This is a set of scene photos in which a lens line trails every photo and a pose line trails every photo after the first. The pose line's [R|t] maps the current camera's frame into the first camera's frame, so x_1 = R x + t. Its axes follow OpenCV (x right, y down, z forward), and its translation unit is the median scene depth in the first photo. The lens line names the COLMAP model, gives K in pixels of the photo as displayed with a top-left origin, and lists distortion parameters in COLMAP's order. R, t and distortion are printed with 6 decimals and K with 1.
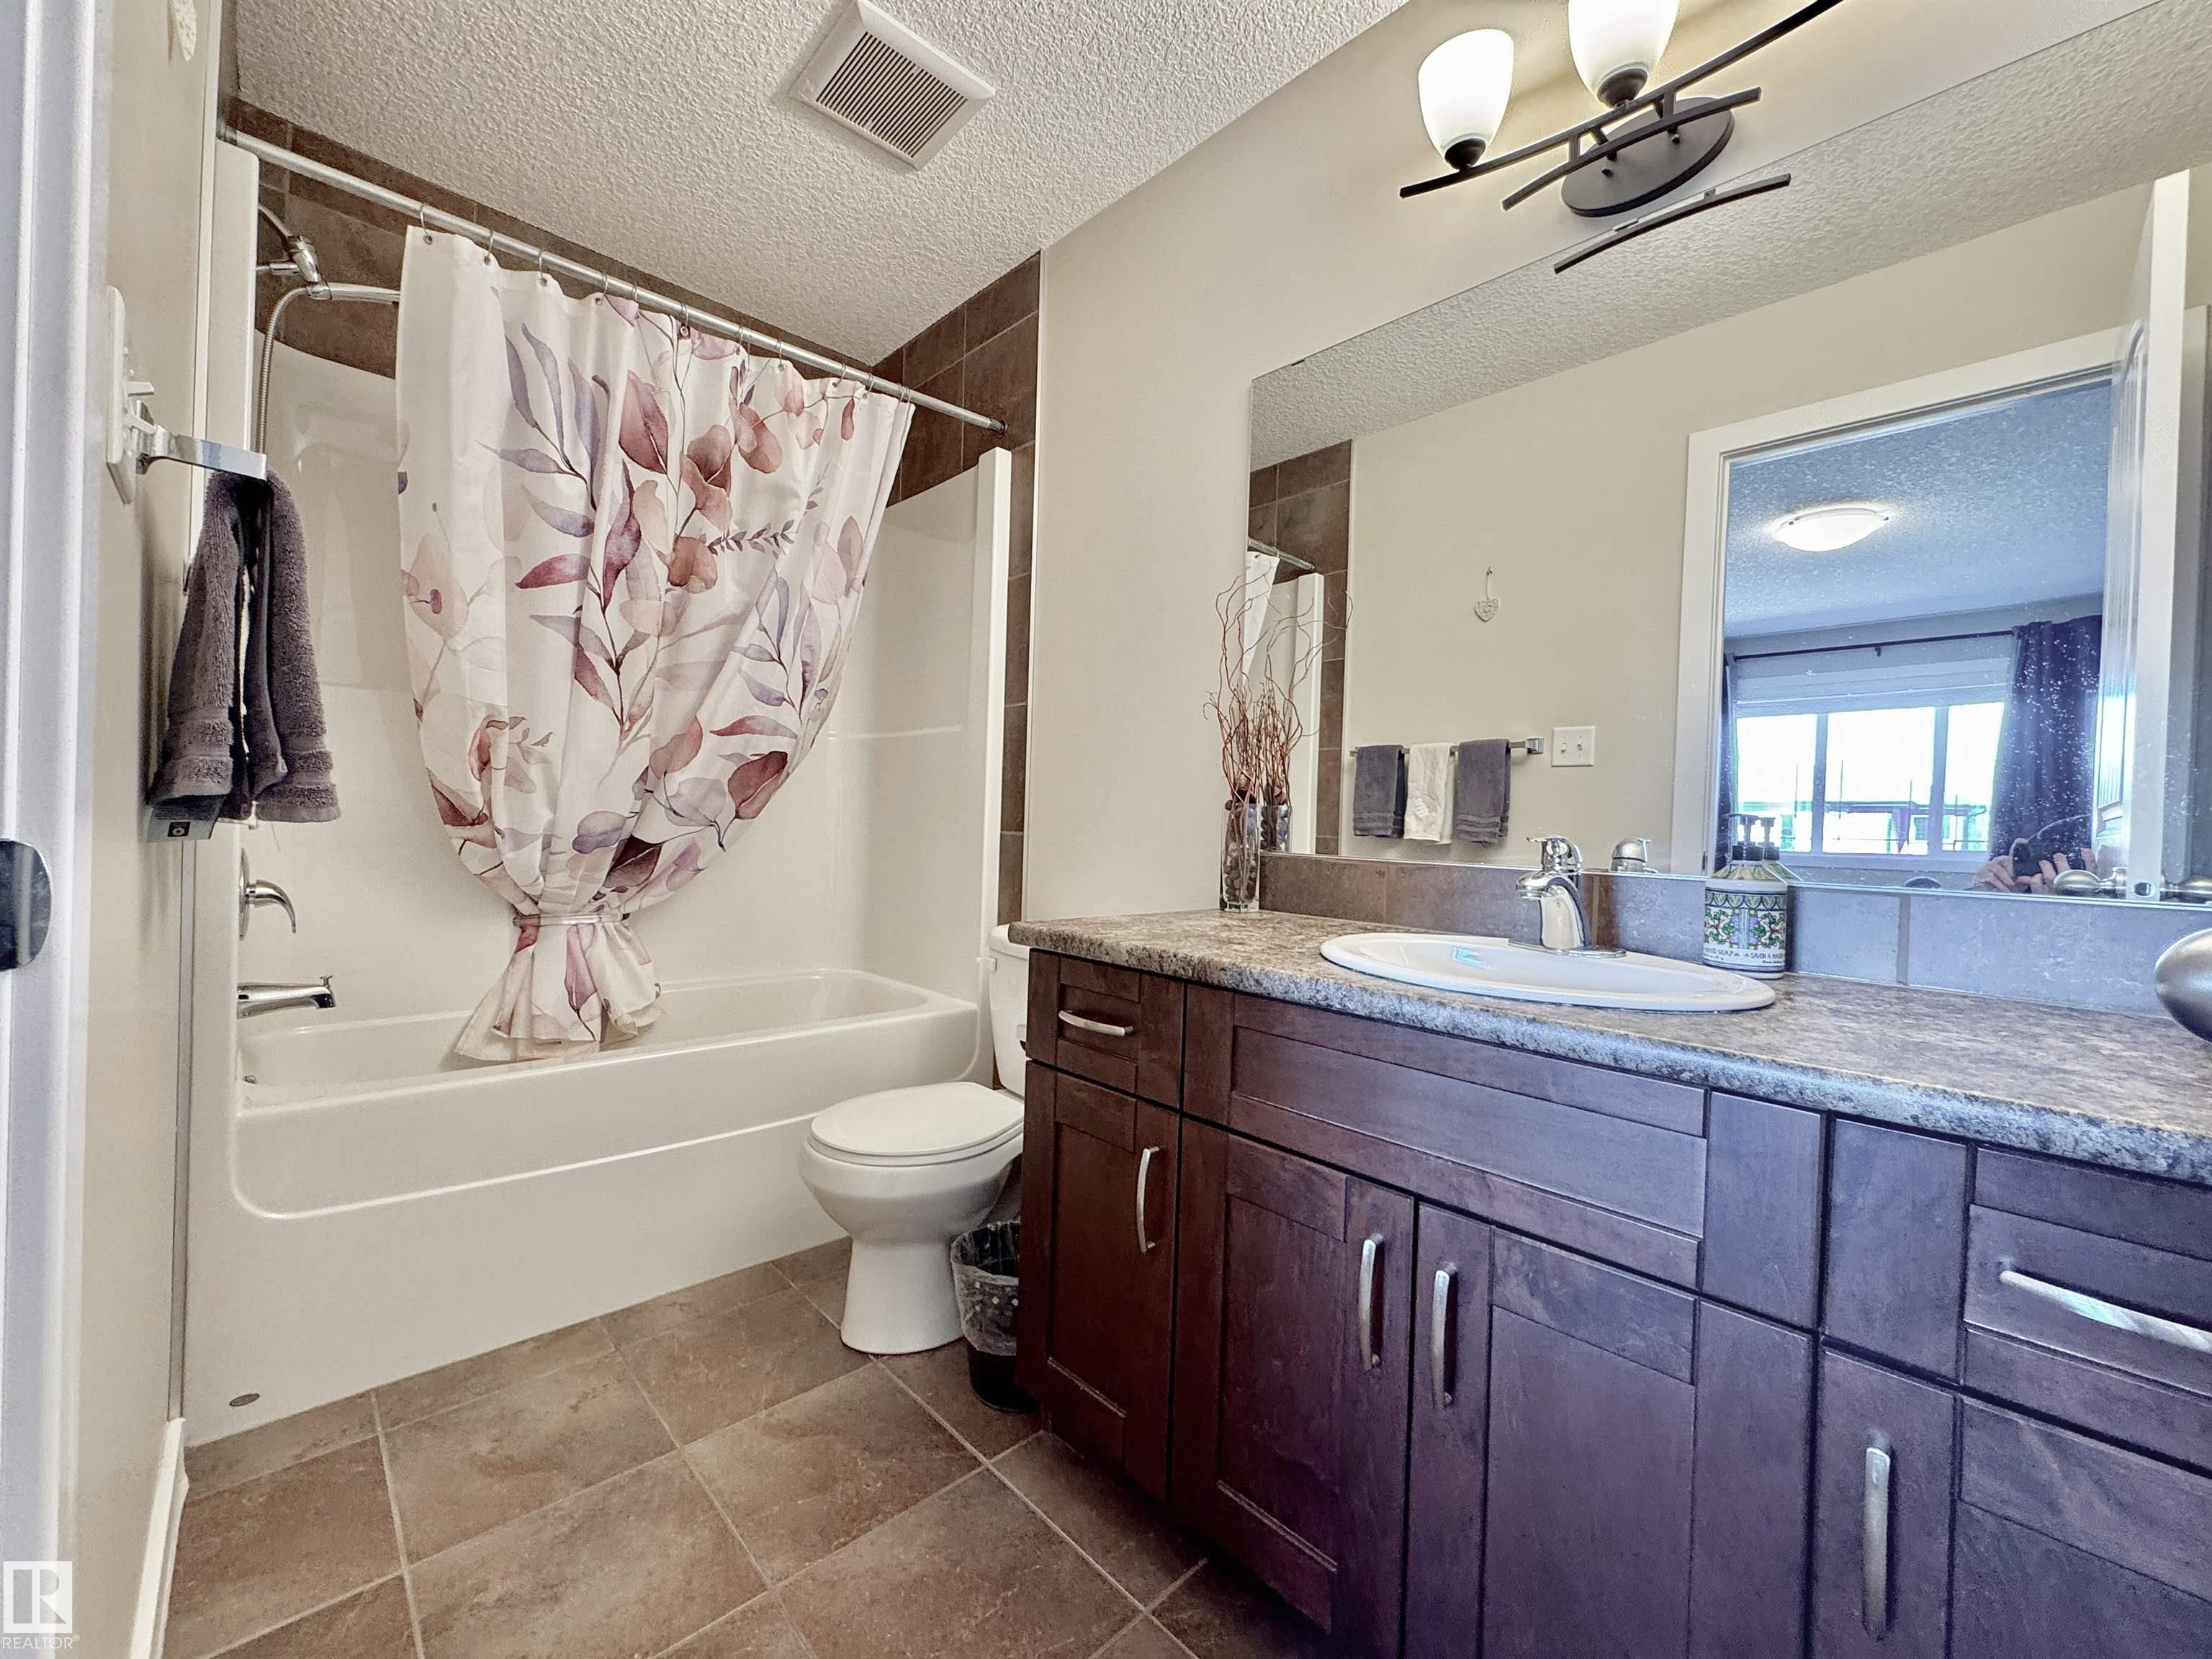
lens RADIAL K [[882.5, 0, 1107.8], [0, 882.5, 842.4], [0, 0, 1]] dist [-0.000031, -0.008813]
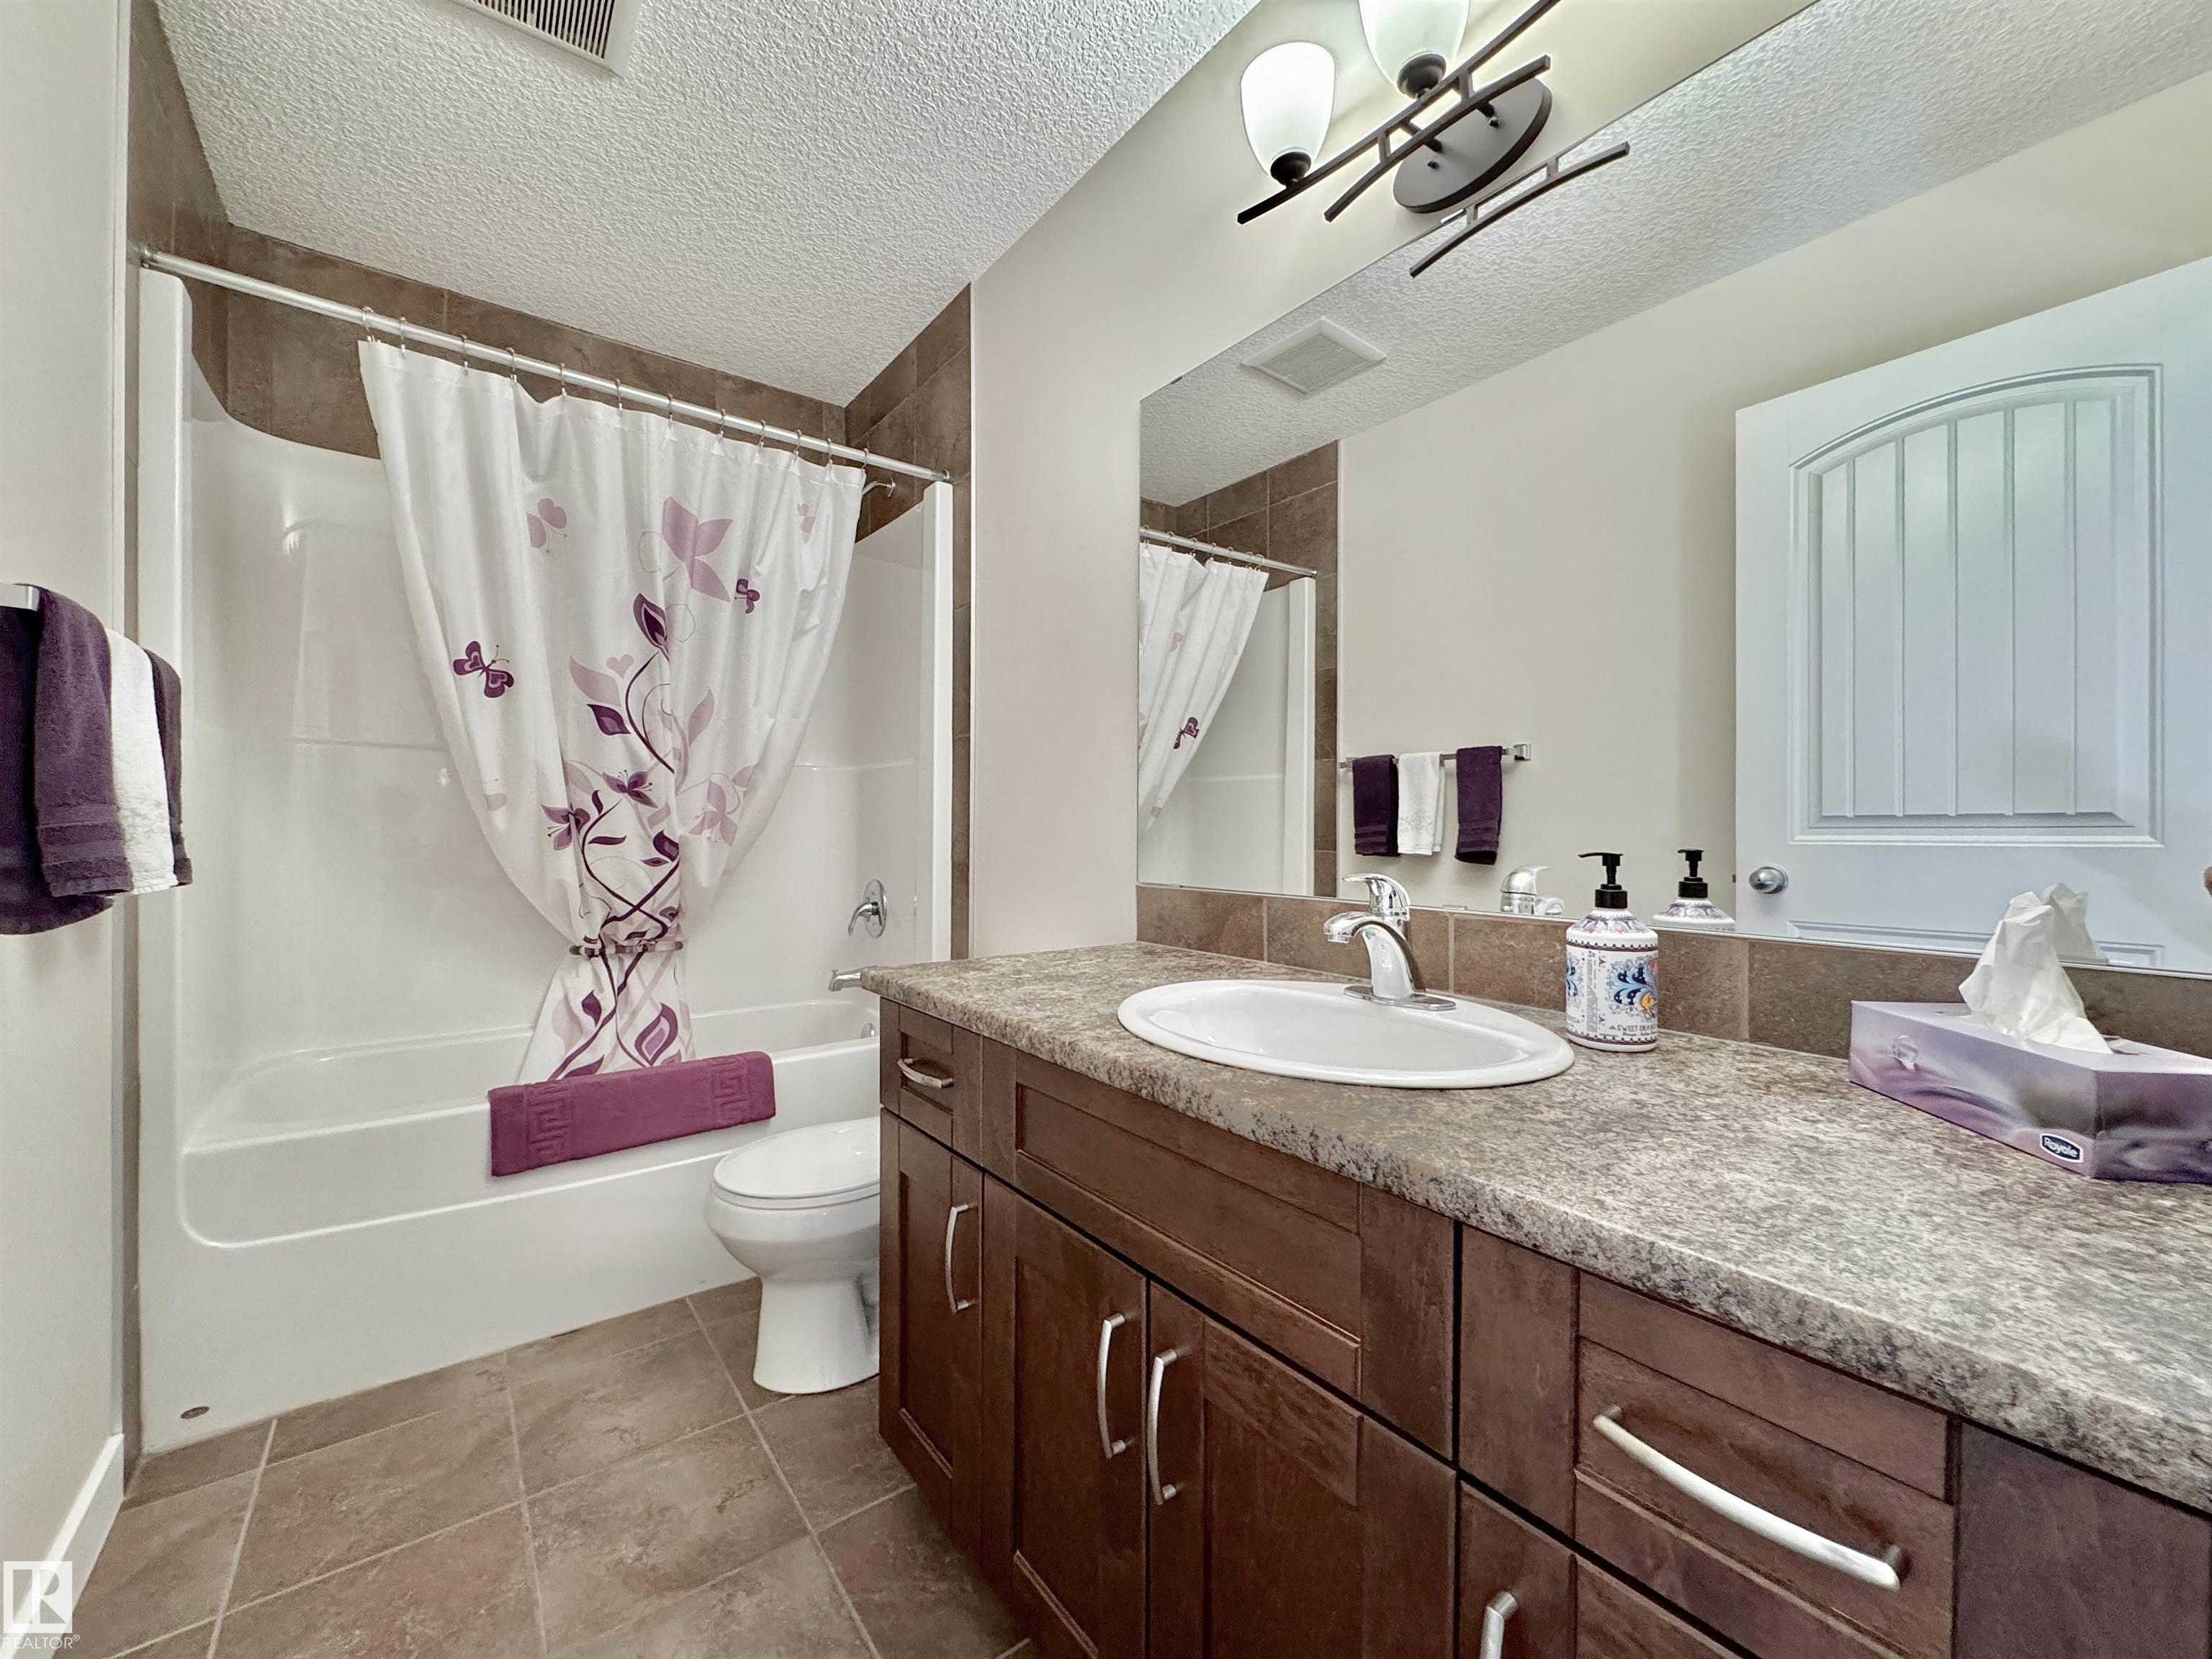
lens RADIAL K [[891.9, 0, 1106.0], [0, 891.9, 829.5], [0, 0, 1]] dist [0.001038, -0.006646]
pose [[0.993169, -0.030147, -0.112720, 0.225066], [0.027957, 0.999389, -0.020966, -0.030343], [0.113284, 0.017671, 0.993406, 0.018623]]
